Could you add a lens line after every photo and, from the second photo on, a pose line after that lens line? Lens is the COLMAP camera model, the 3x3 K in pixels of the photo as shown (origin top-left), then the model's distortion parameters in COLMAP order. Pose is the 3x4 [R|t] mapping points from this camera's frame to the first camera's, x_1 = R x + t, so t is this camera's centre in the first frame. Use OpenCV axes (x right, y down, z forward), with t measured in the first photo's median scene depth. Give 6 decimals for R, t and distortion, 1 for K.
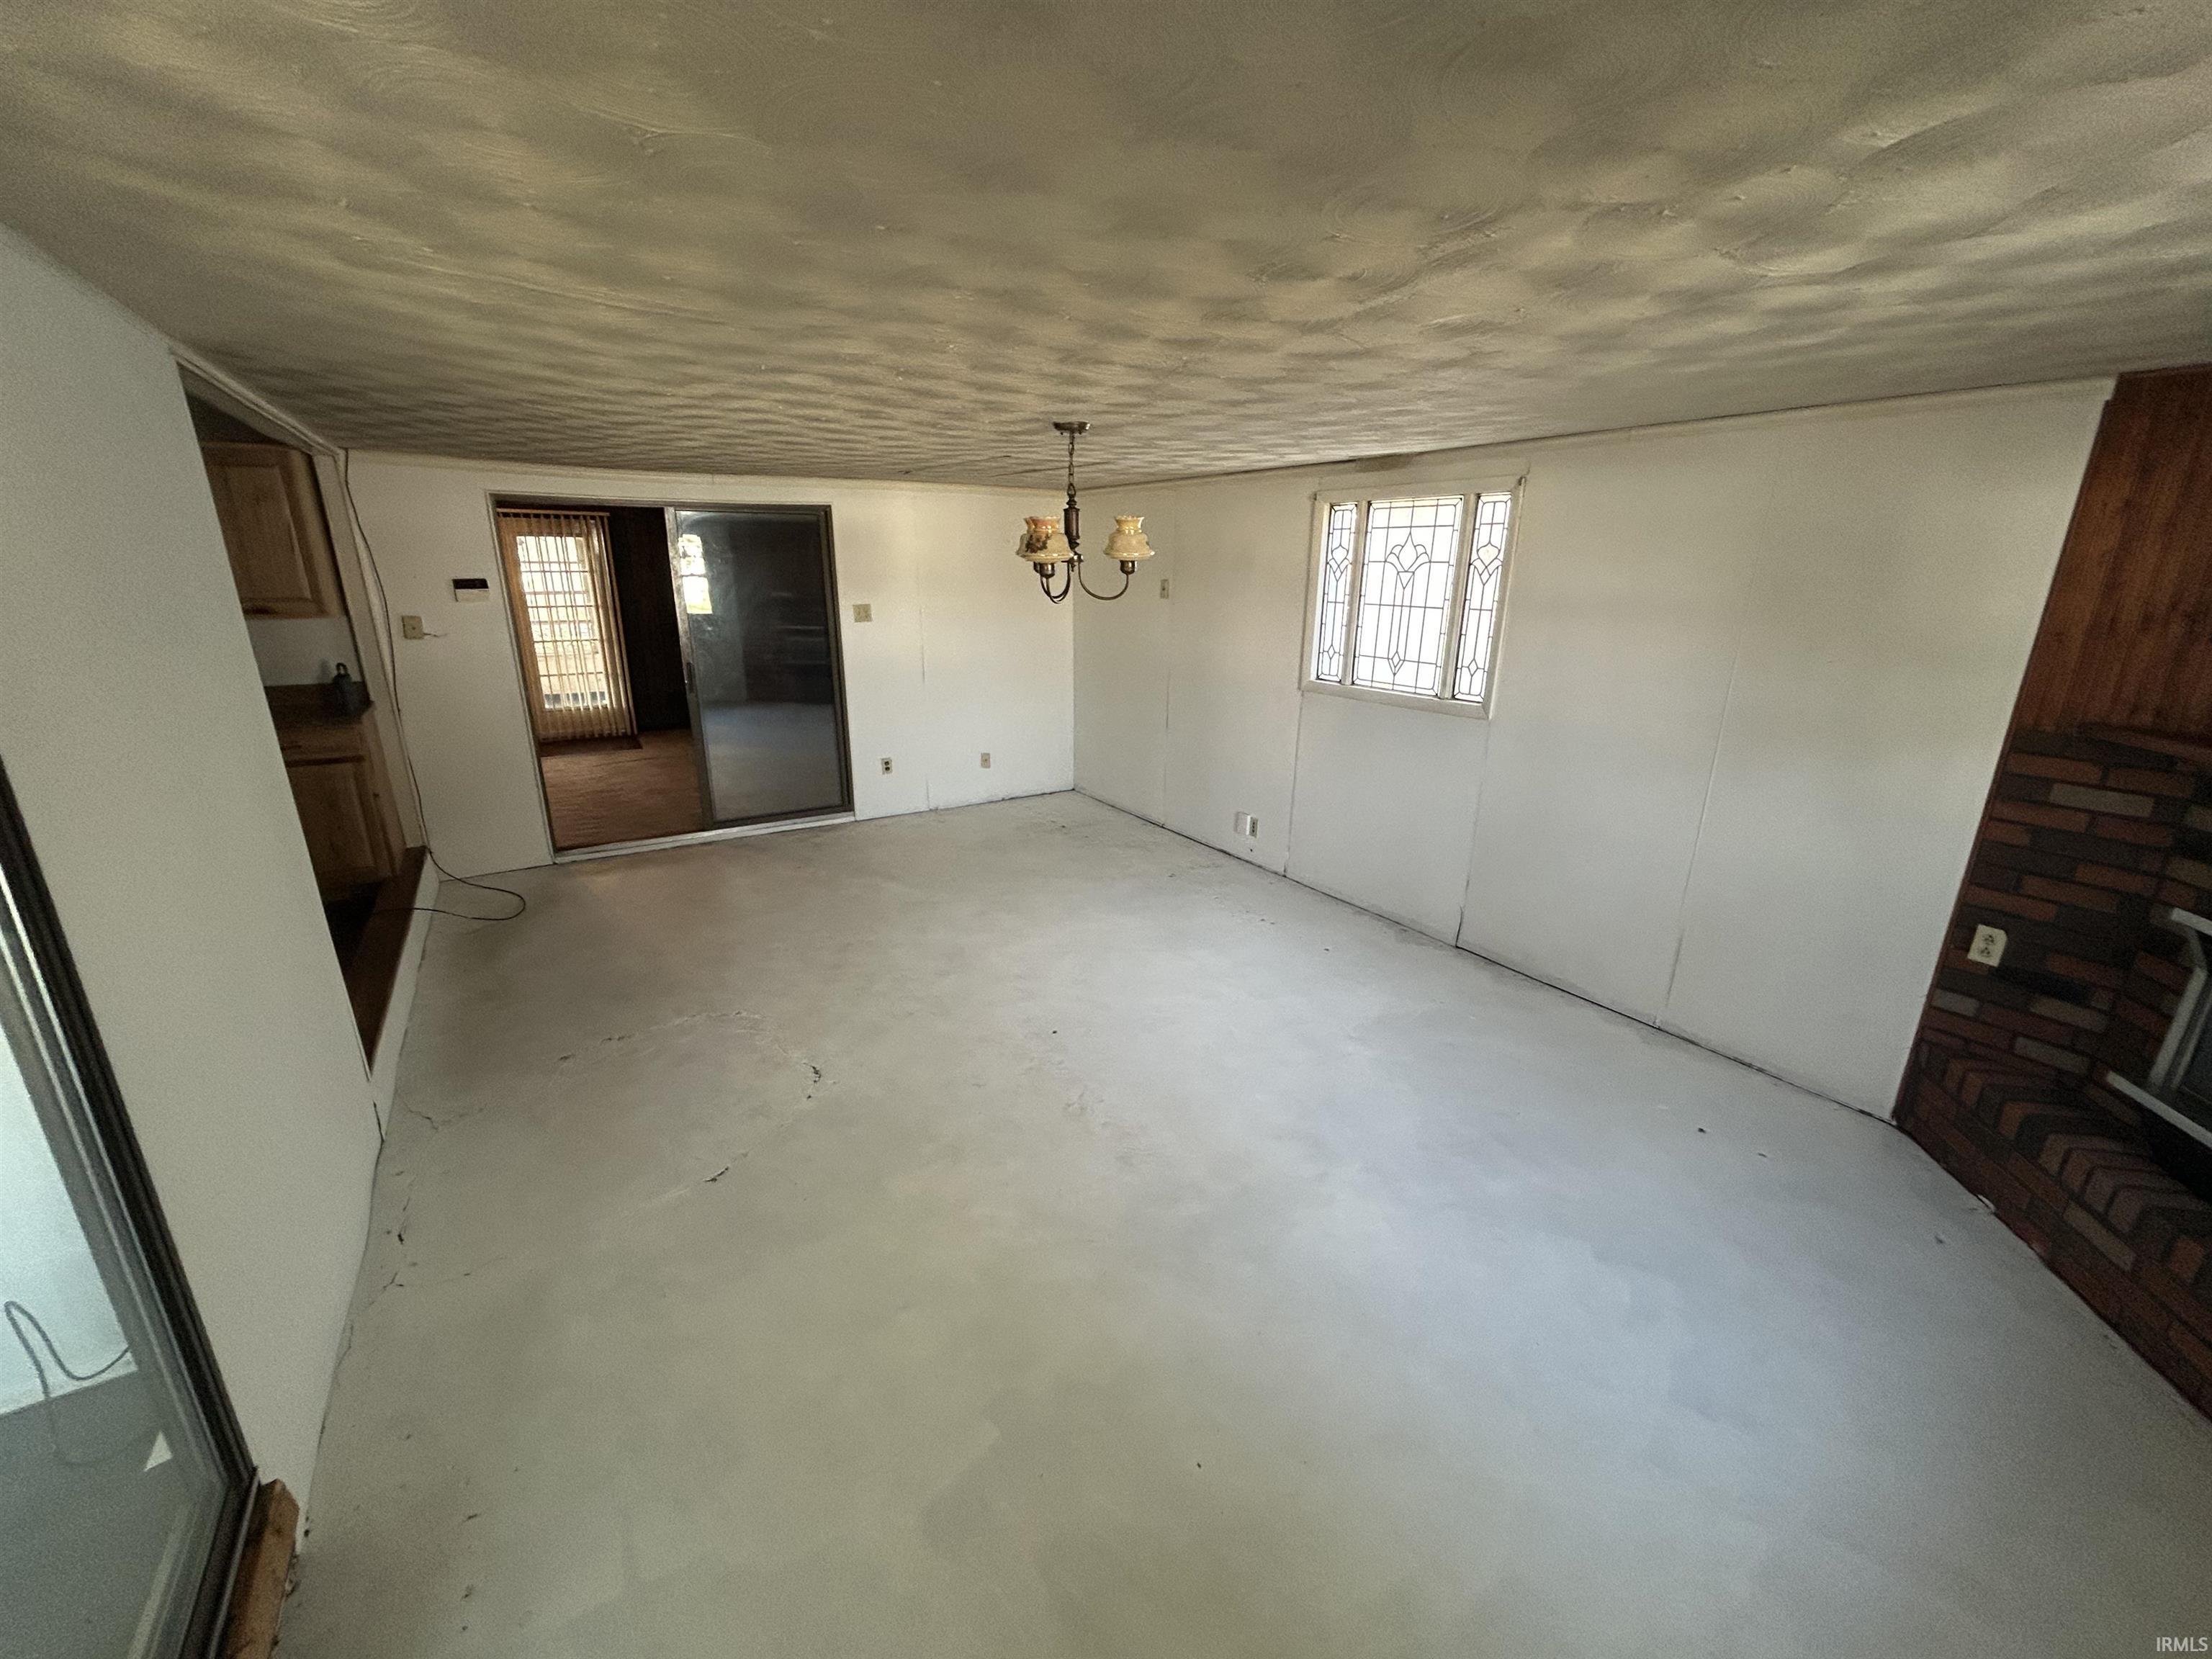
lens RADIAL K [[900.1, 0, 1097.8], [0, 900.1, 837.0], [0, 0, 1]] dist [-0.010844, -0.000462]
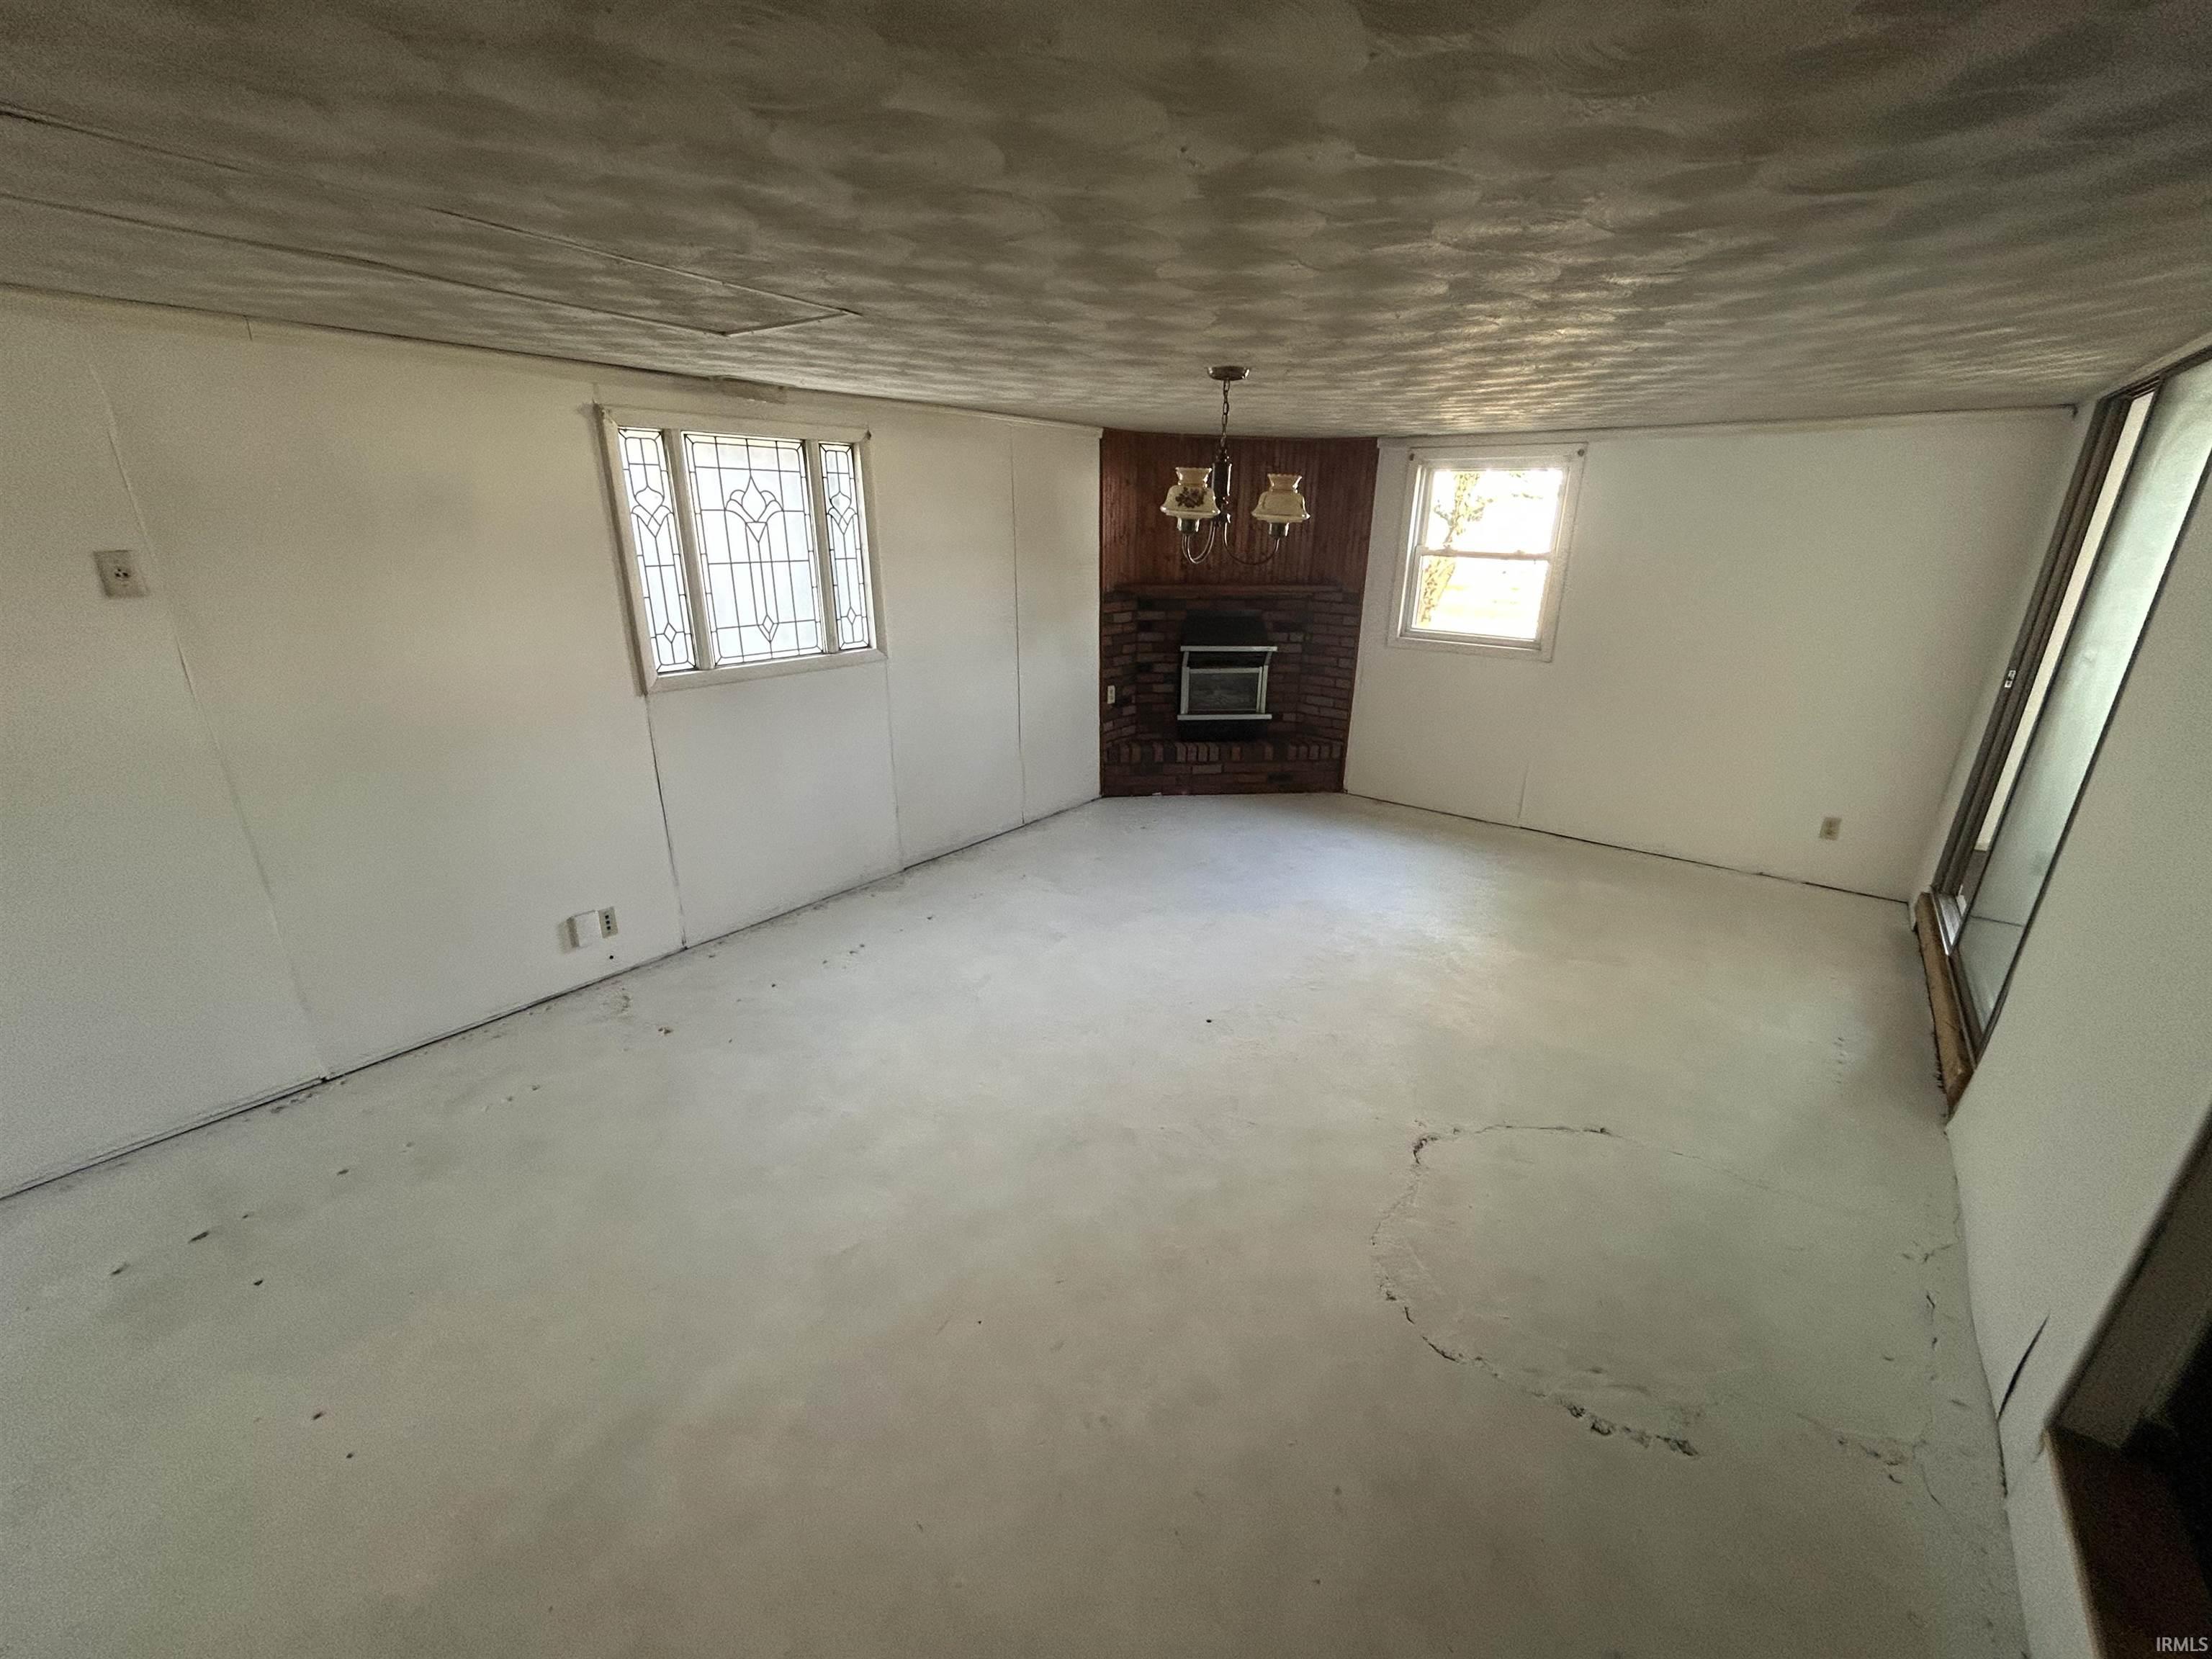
lens RADIAL K [[900.1, 0, 1117.5], [0, 900.1, 834.4], [0, 0, 1]] dist [-0.010844, -0.000462]
pose [[-0.349869, -0.321118, 0.880043, -0.642203], [0.259380, 0.869482, 0.420383, -0.308521], [-0.900174, 0.375345, -0.220914, 0.994828]]
